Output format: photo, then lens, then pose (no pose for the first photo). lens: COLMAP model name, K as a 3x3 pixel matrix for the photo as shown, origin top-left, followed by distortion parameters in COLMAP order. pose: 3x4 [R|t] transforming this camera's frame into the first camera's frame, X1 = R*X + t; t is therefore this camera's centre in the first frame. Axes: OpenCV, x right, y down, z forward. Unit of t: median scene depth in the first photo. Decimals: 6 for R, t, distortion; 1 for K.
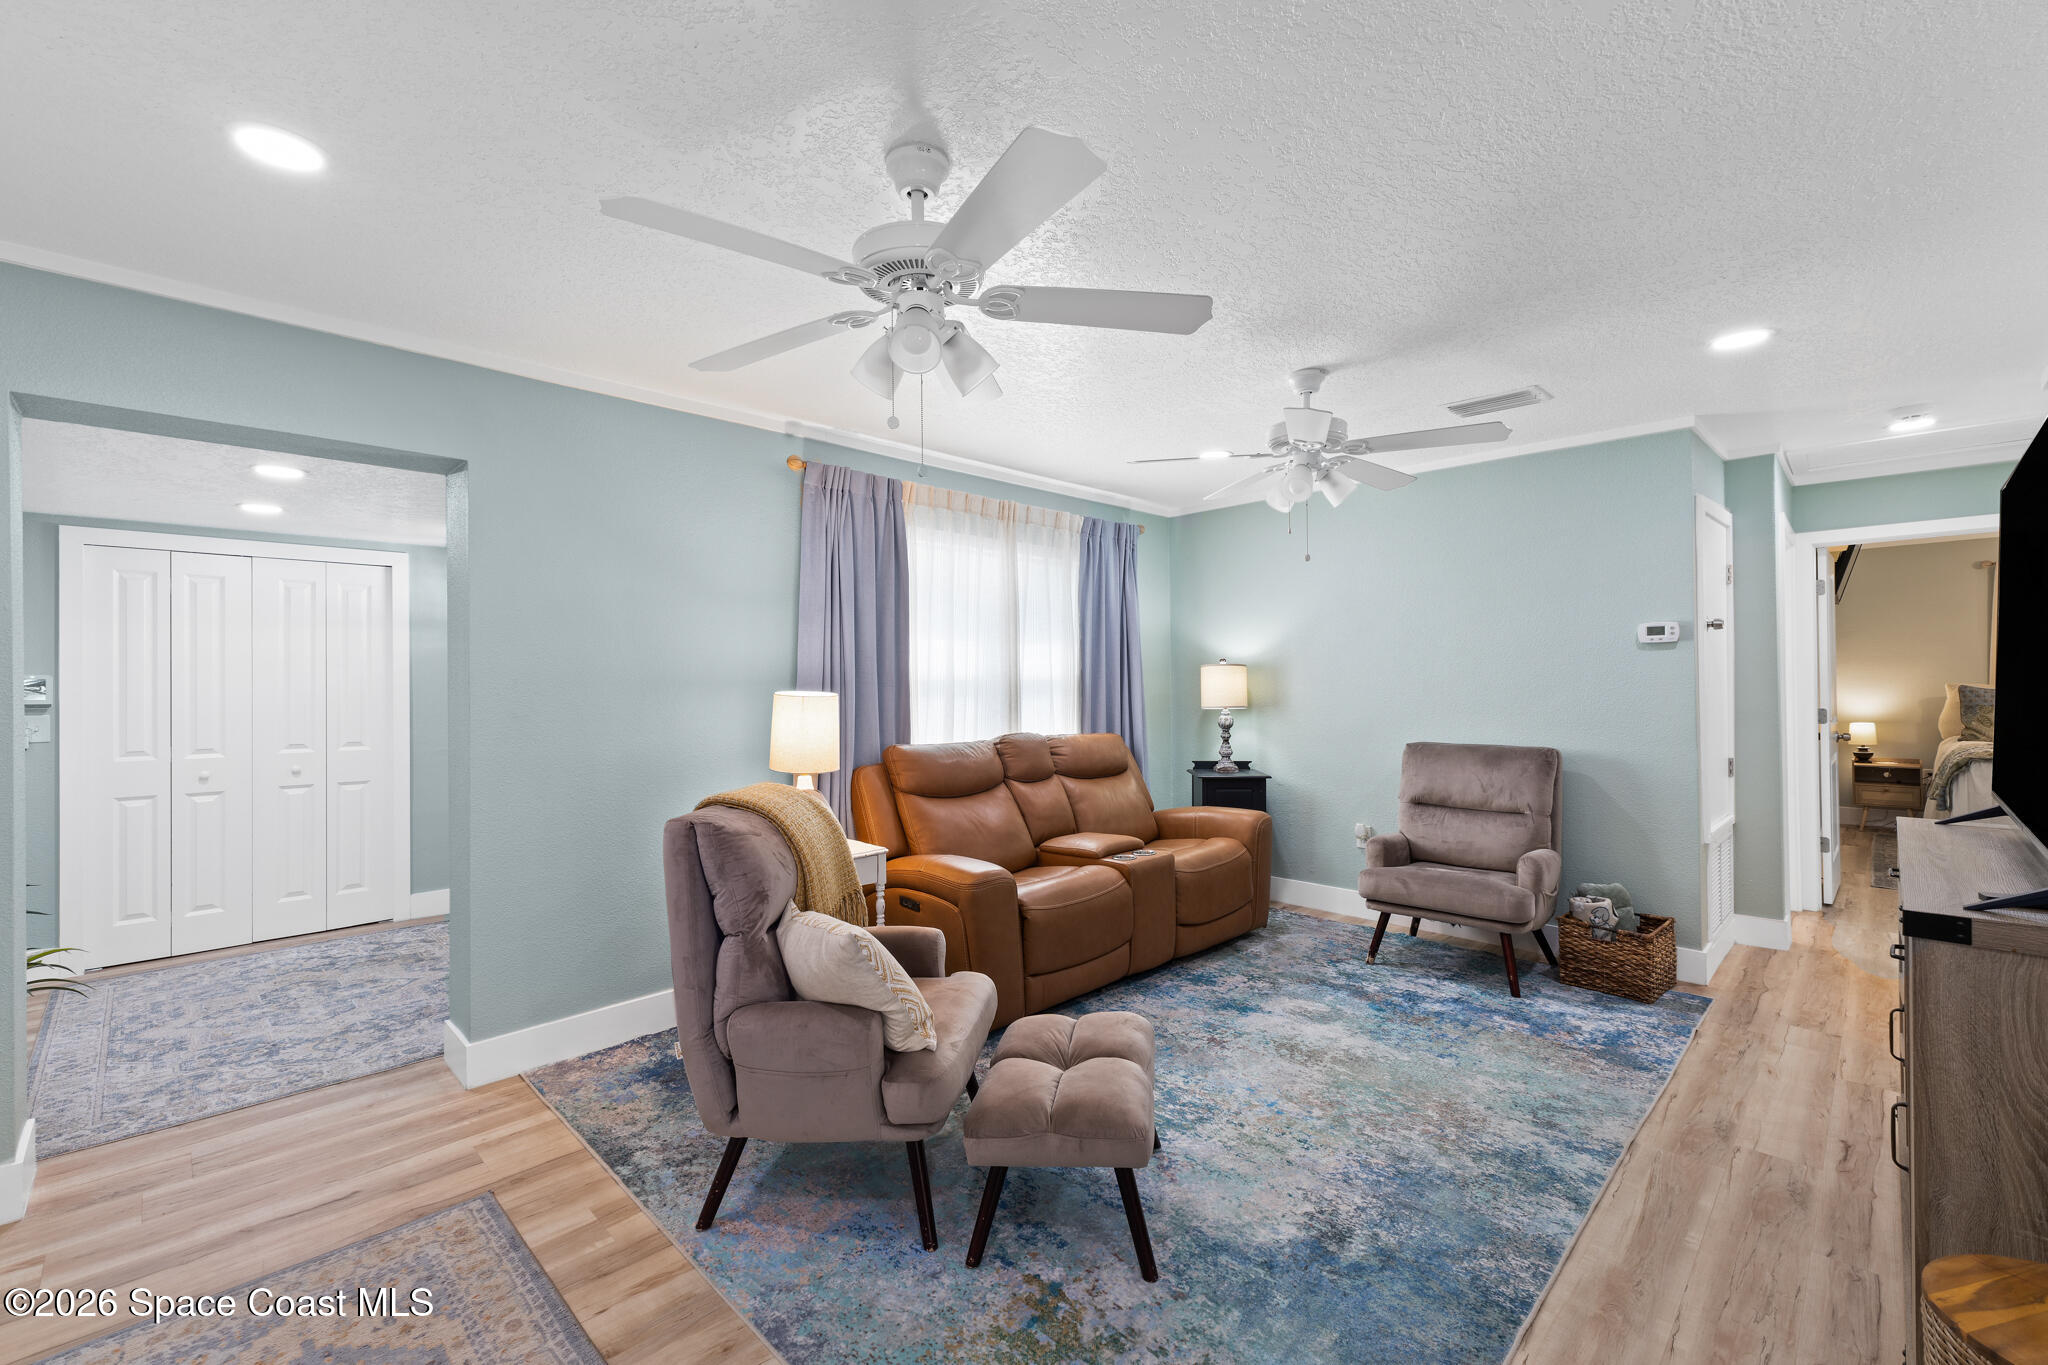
lens RADIAL K [[872.7, 0, 1041.2], [0, 872.7, 679.1], [0, 0, 1]] dist [0.006191, -0.002281]
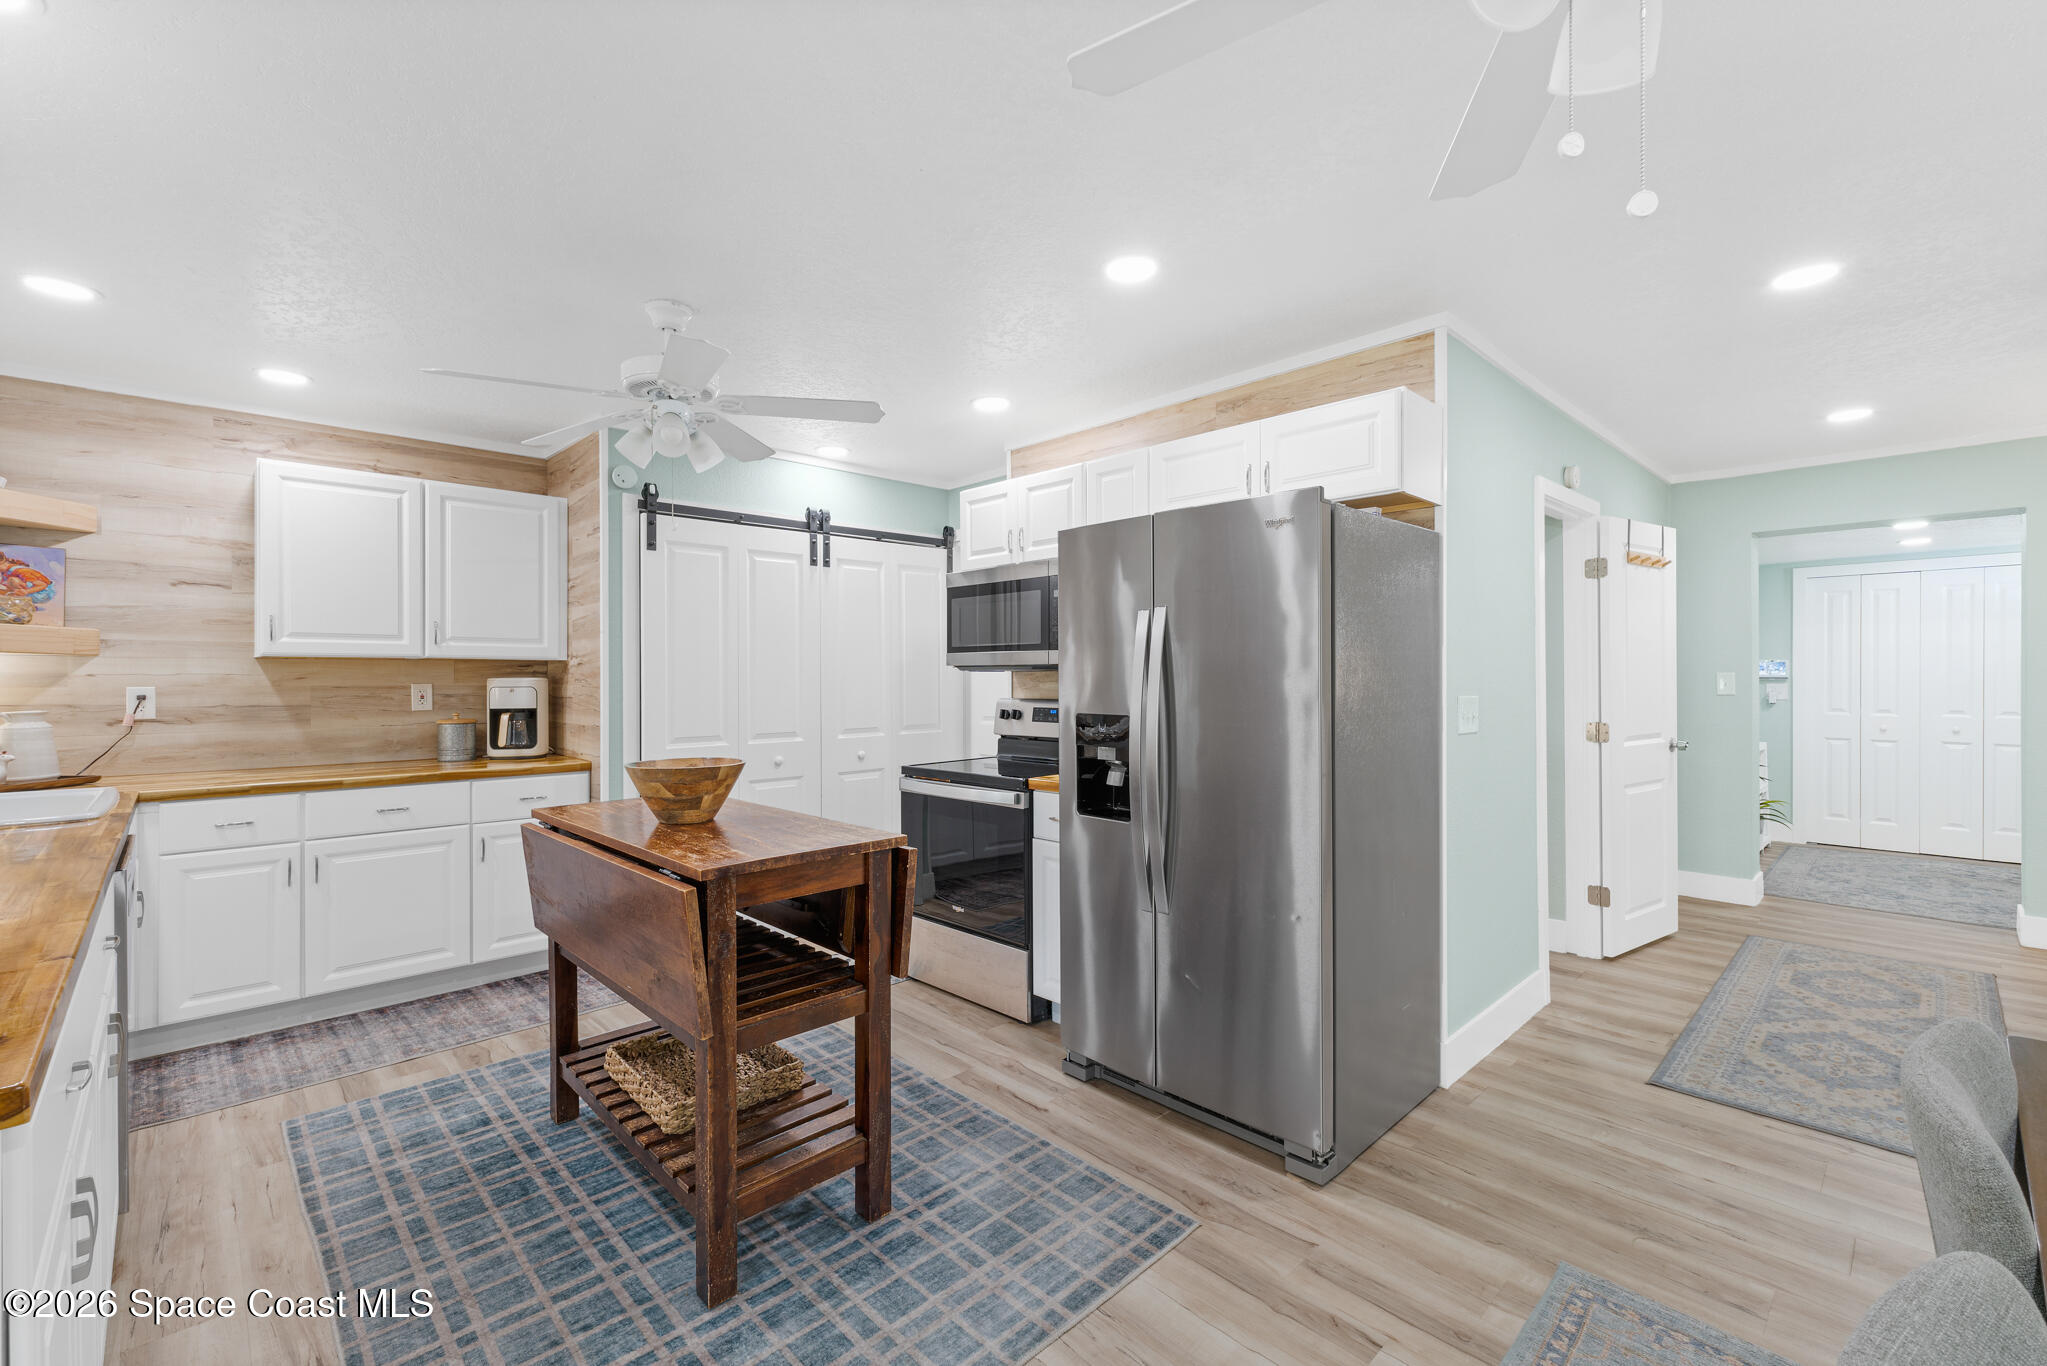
lens RADIAL K [[872.2, 0, 1002.1], [0, 872.2, 673.2], [0, 0, 1]] dist [0.006191, -0.002281]
pose [[-0.036196, 0.010381, -0.999291, 0.623055], [0.008077, 0.999916, 0.010095, -0.007266], [0.999312, -0.007705, -0.036276, -0.459630]]
